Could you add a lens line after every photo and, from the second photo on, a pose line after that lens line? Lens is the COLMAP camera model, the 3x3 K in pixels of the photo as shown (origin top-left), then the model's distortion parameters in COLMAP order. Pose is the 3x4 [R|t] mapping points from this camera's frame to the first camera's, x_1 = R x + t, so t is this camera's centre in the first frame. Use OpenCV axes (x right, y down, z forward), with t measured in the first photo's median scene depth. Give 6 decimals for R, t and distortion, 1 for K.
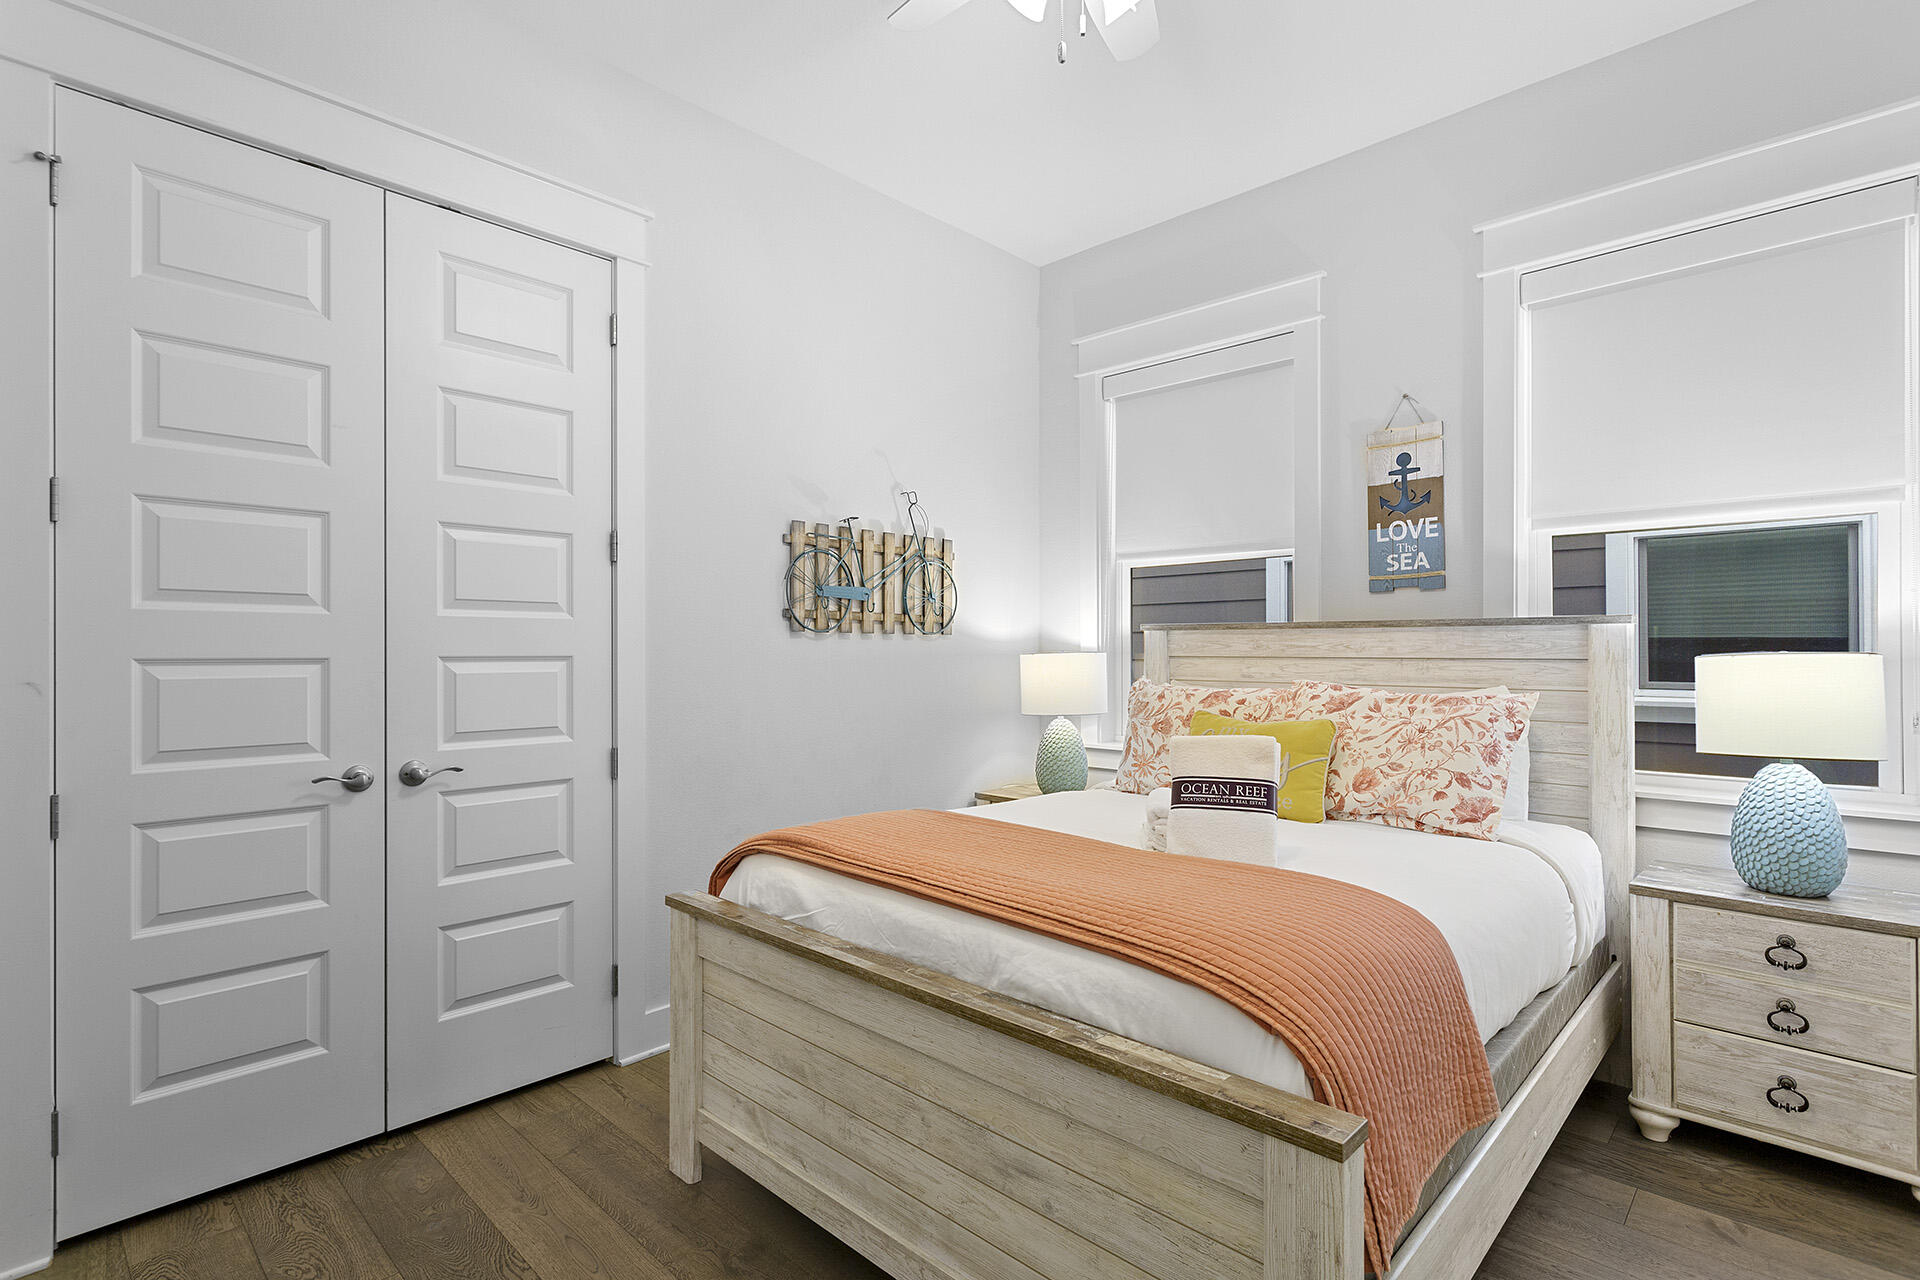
lens RADIAL K [[919.2, 0, 958.1], [0, 919.2, 648.0], [0, 0, 1]] dist [0.000743, 0.000191]
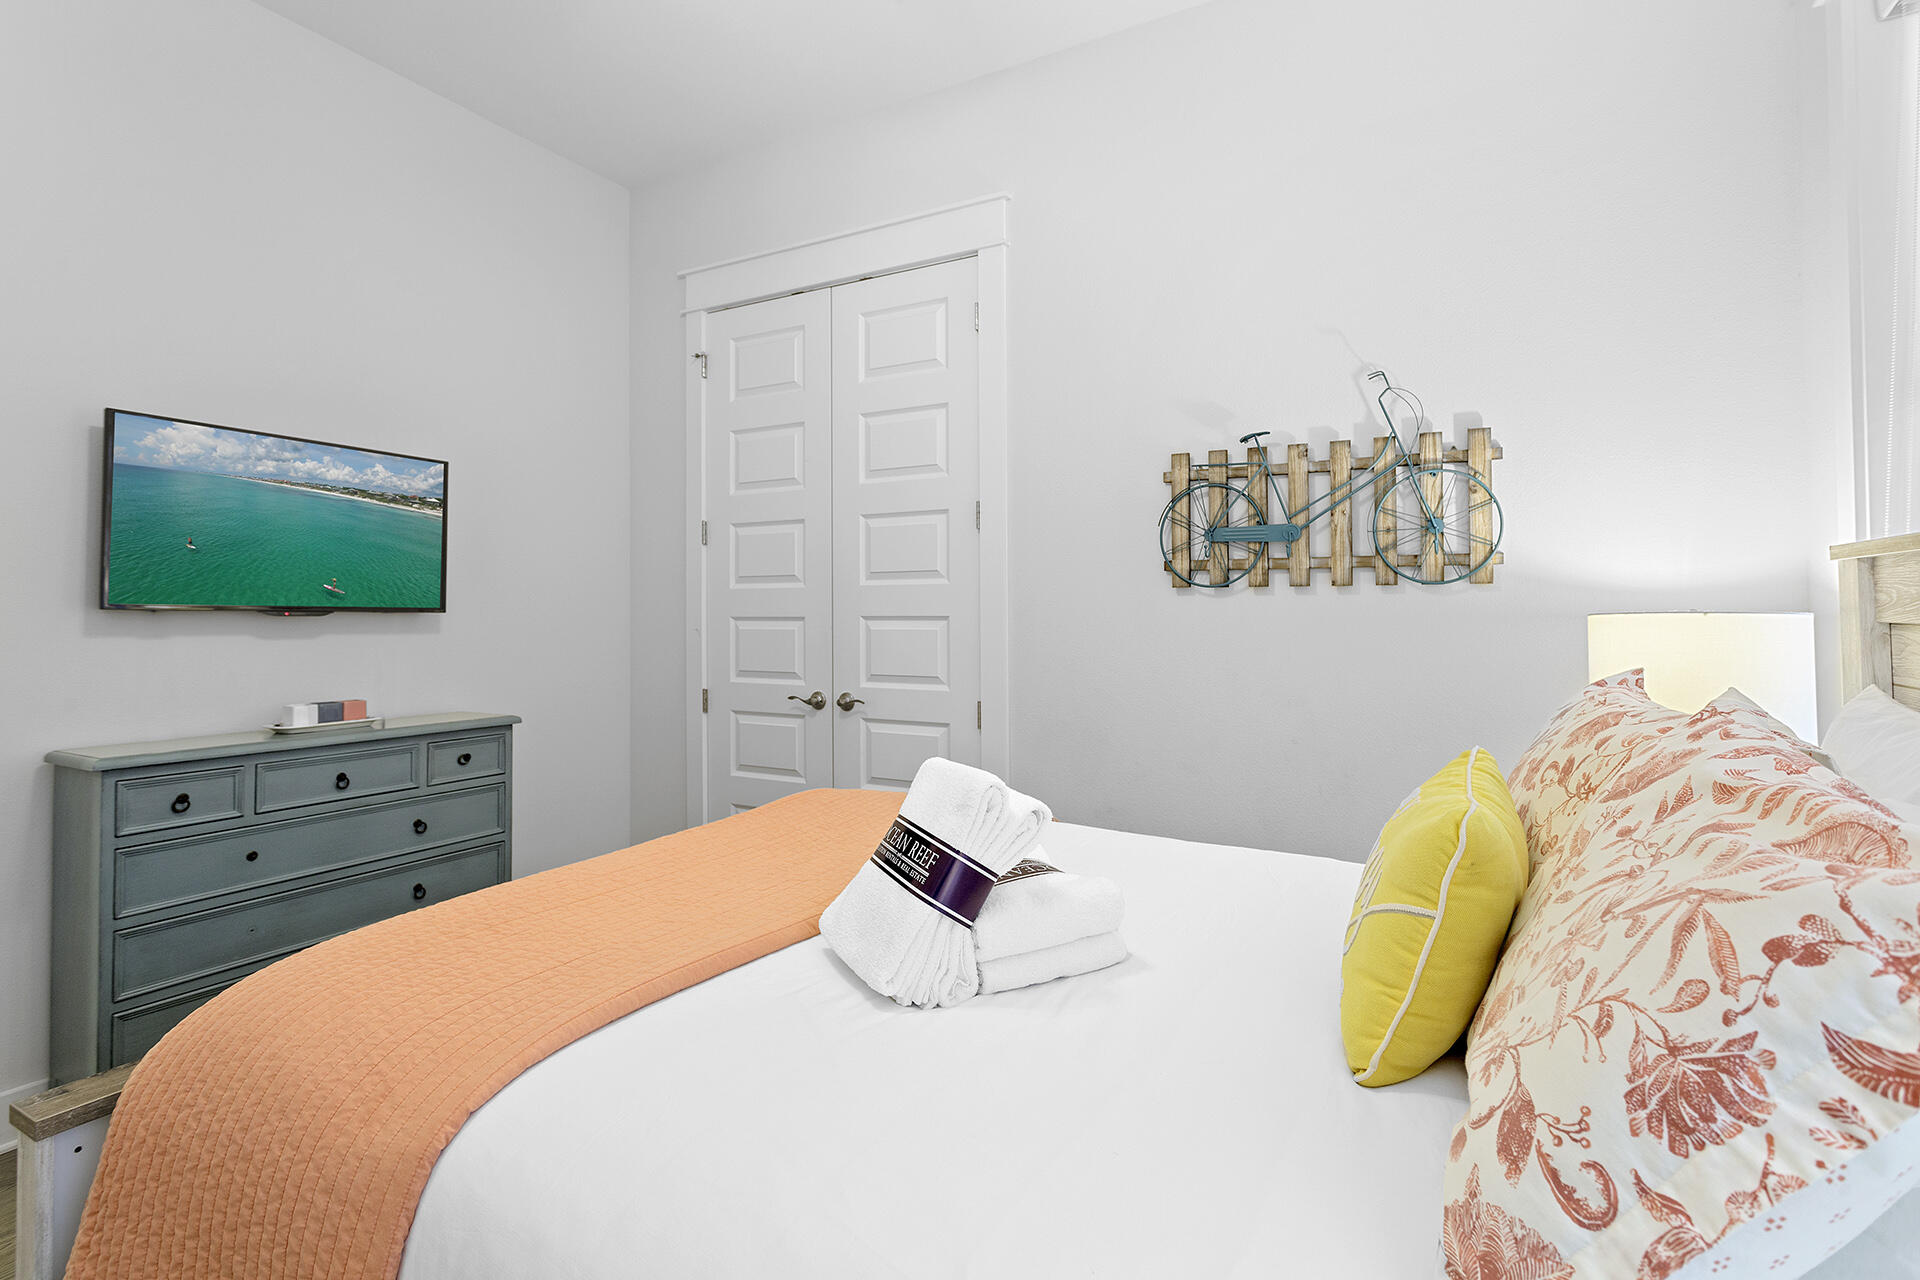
lens RADIAL K [[919.2, 0, 958.7], [0, 919.2, 591.5], [0, 0, 1]] dist [0.000743, 0.000191]
pose [[0.256721, -0.020700, -0.966264, 0.640107], [0.007005, 0.999784, -0.019557, 0.000747], [0.966460, -0.001748, 0.256810, 0.667707]]
